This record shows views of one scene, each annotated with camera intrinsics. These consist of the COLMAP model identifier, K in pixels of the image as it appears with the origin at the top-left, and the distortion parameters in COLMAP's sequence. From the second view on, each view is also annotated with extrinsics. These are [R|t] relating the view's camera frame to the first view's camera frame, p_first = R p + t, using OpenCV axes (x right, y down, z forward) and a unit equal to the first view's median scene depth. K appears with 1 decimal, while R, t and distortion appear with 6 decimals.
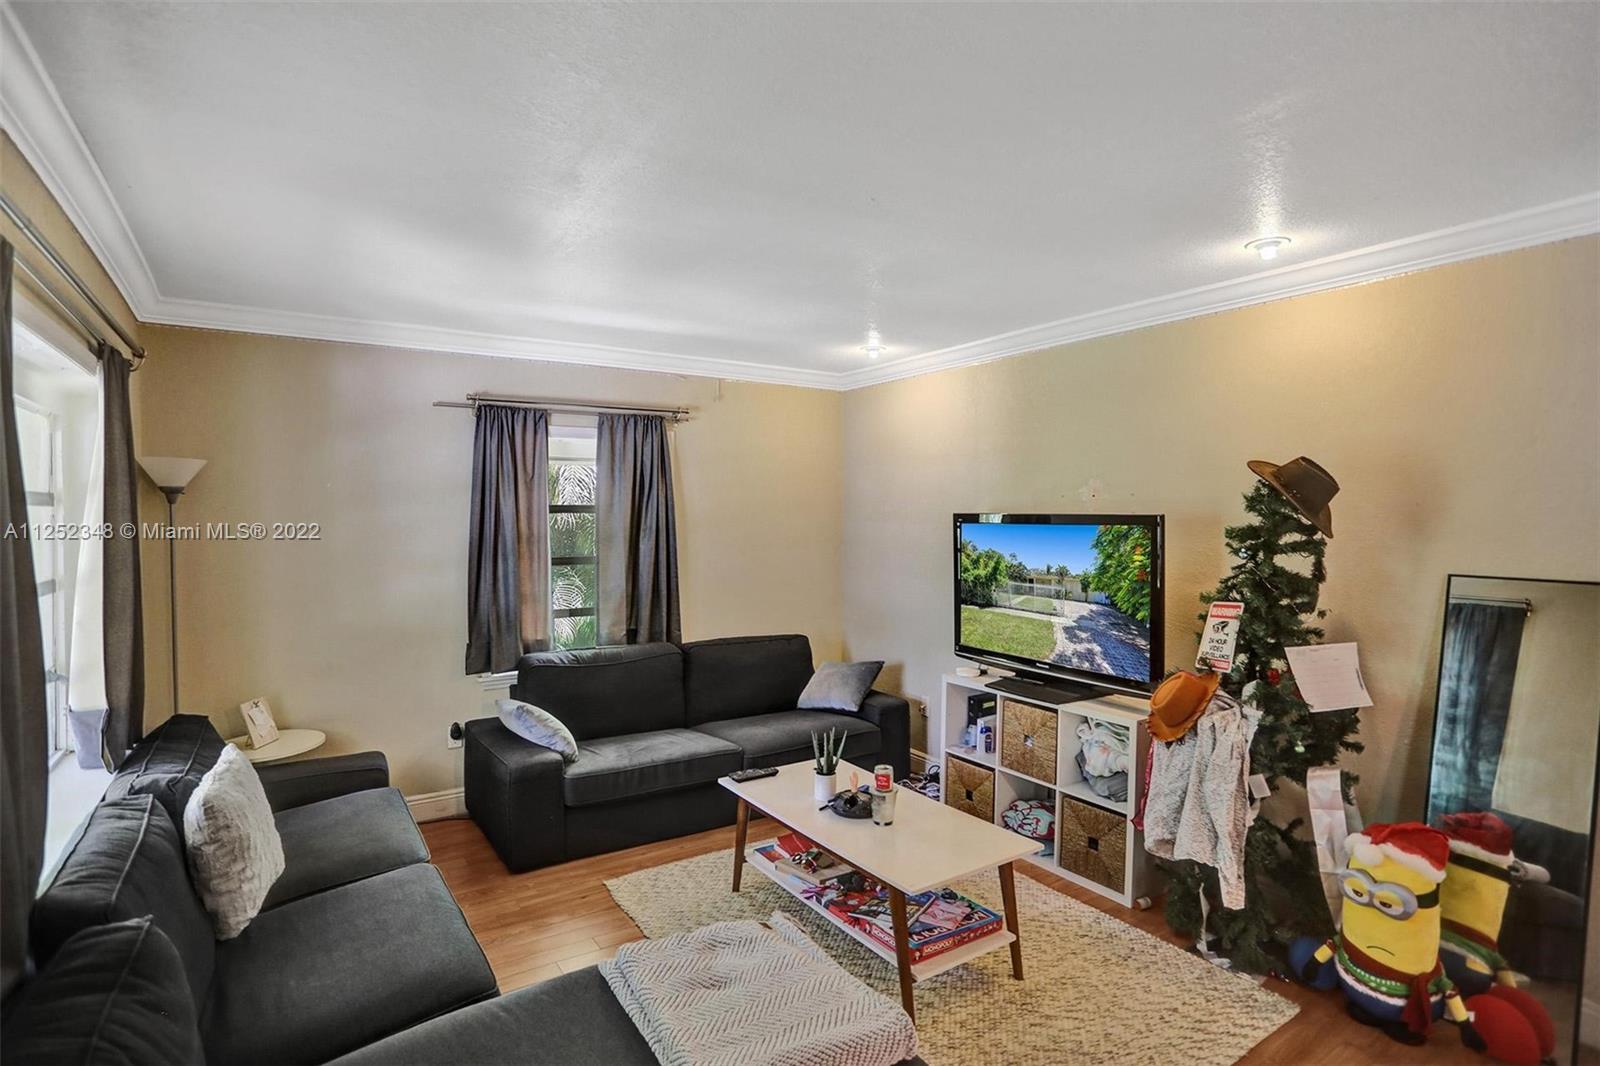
lens RADIAL K [[799.7, 0, 807.2], [0, 799.7, 510.6], [0, 0, 1]] dist [-0.054302, 0.023959]
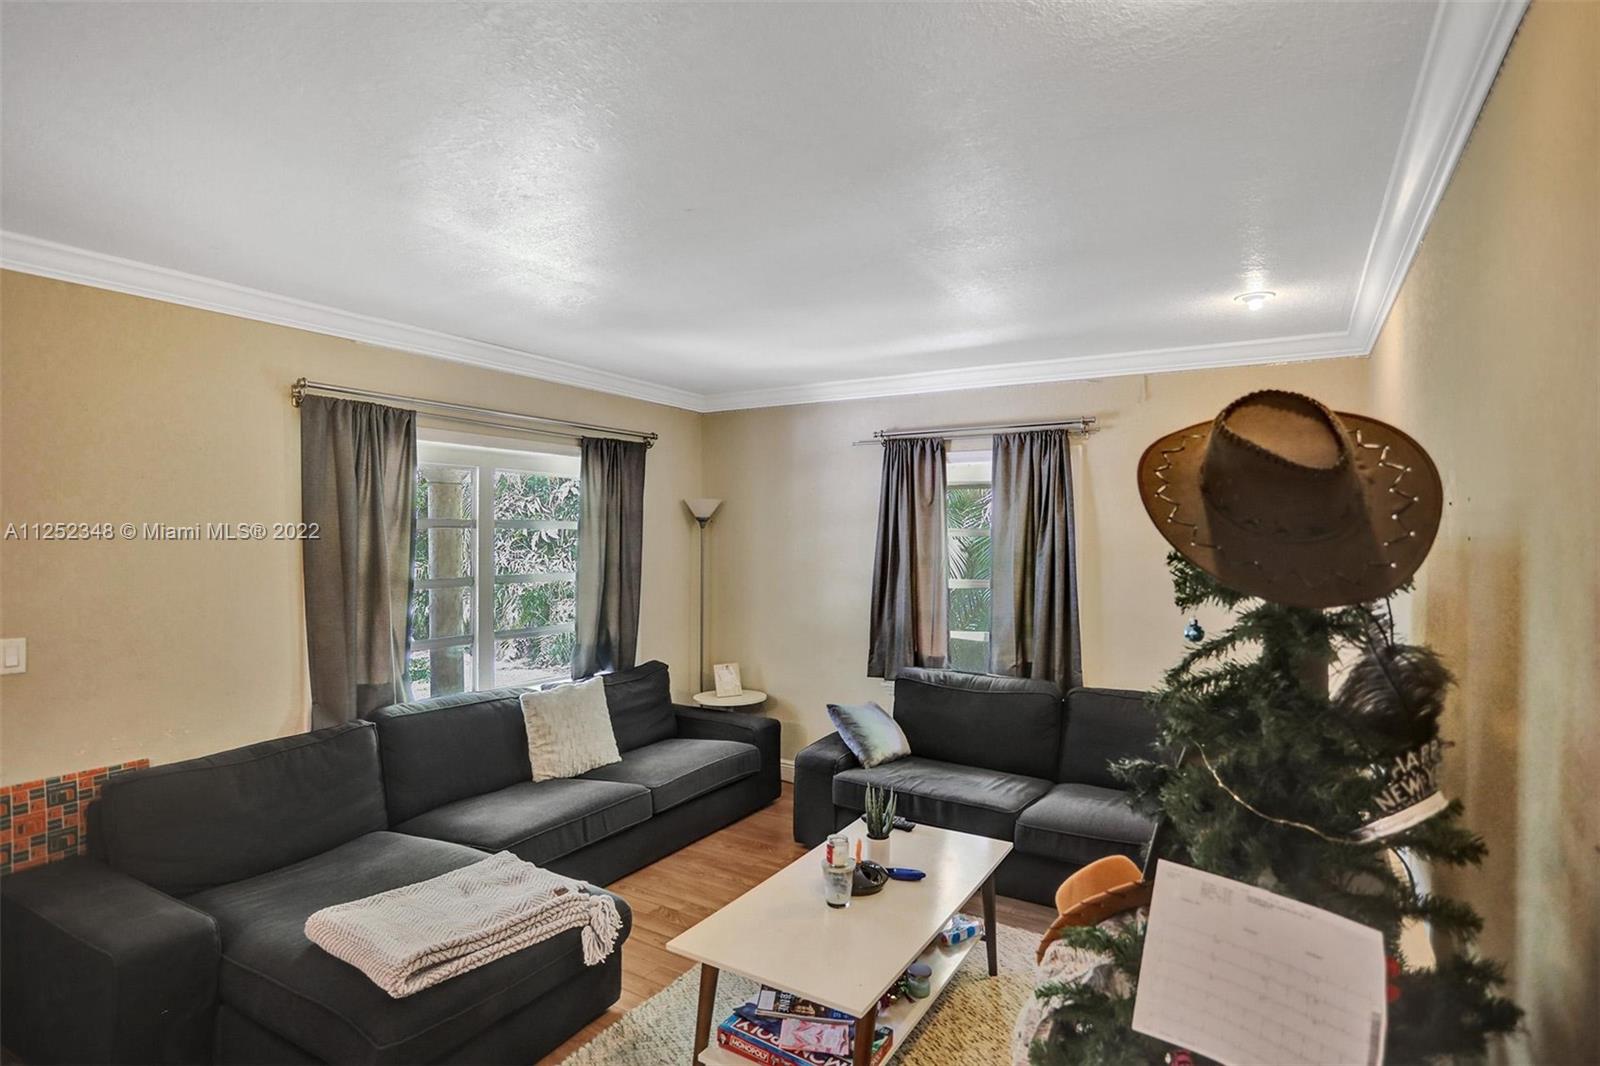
lens RADIAL K [[799.7, 0, 812.7], [0, 799.7, 527.1], [0, 0, 1]] dist [-0.054302, 0.023959]
pose [[0.433172, -0.006226, -0.901290, 0.547566], [-0.006954, 0.999923, -0.010249, 0.002523], [0.901285, 0.010707, 0.433095, 0.396872]]
